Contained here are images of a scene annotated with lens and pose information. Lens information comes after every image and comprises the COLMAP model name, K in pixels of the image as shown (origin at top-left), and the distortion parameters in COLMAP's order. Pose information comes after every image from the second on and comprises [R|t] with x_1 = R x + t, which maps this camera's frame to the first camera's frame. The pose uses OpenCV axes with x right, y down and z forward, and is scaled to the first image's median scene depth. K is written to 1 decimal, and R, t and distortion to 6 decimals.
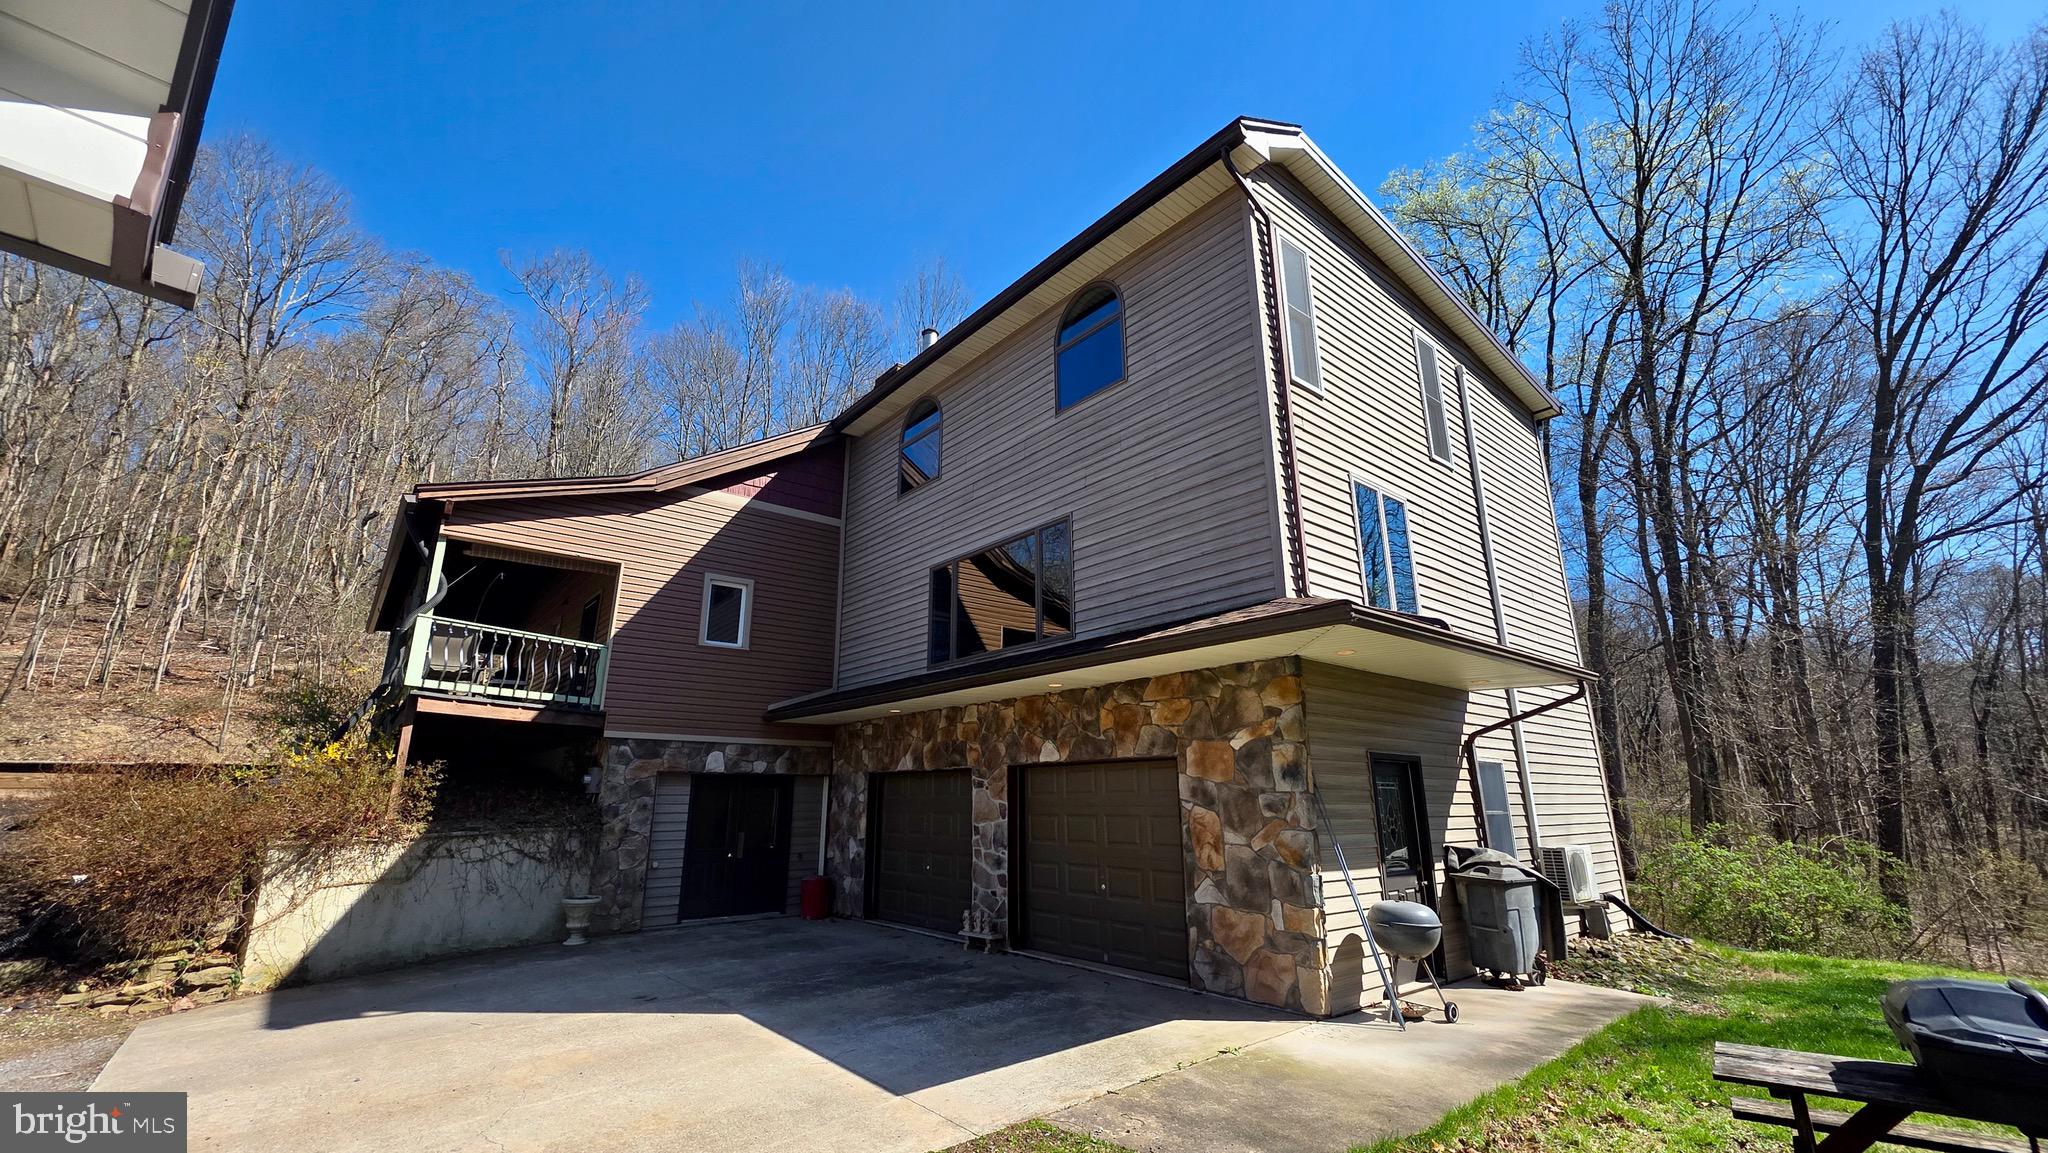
lens RADIAL K [[812.0, 0, 1023.1], [0, 812.0, 565.6], [0, 0, 1]] dist [0.000916, -0.000161]
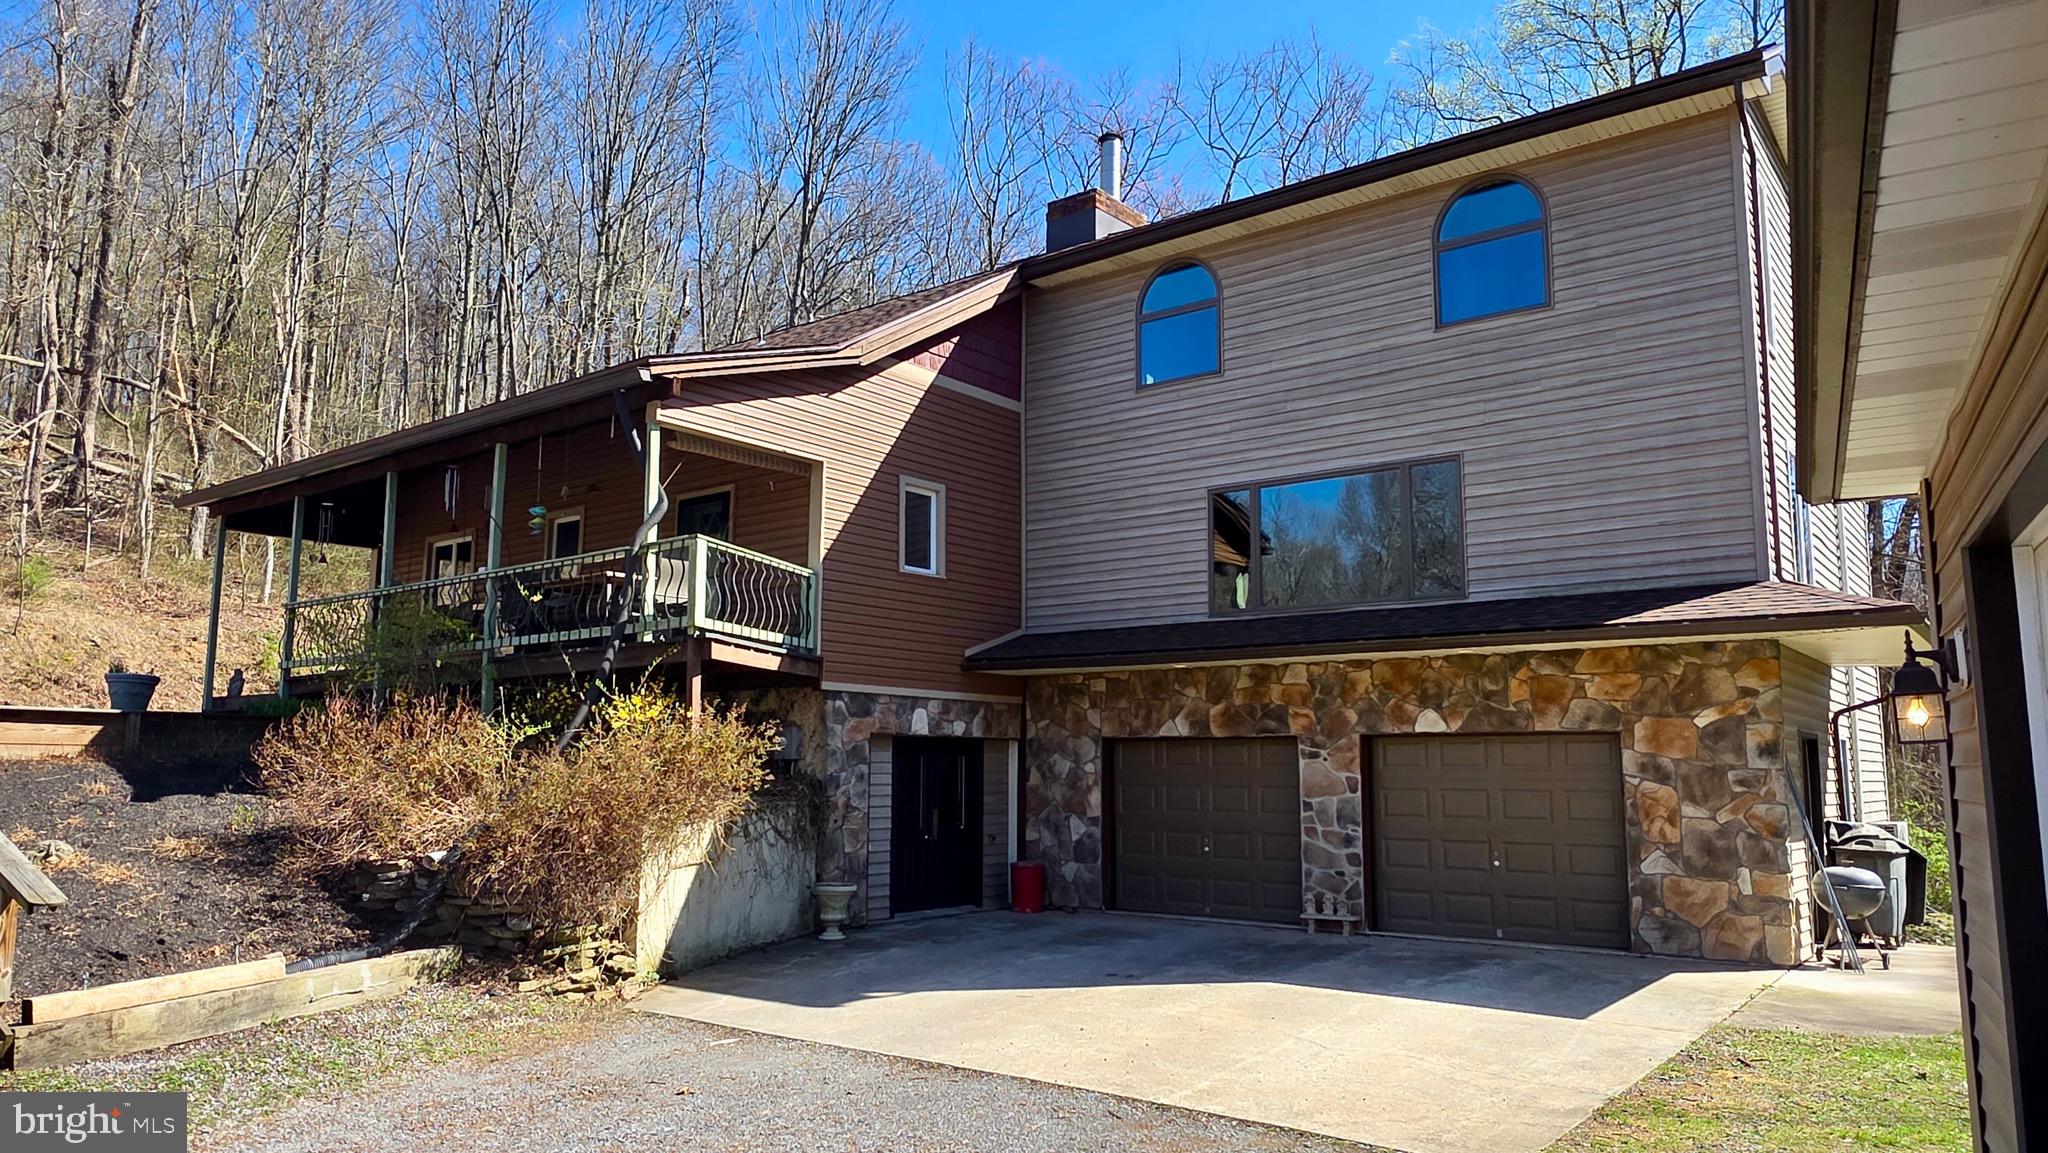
lens RADIAL K [[1352.7, 0, 1023.5], [0, 1352.7, 585.2], [0, 0, 1]] dist [-0.000097, -0.000101]
pose [[0.974919, 0.038538, 0.219198, -0.699840], [-0.070066, 0.987960, 0.137935, -0.090089], [-0.211243, -0.149834, 0.965881, -0.312642]]
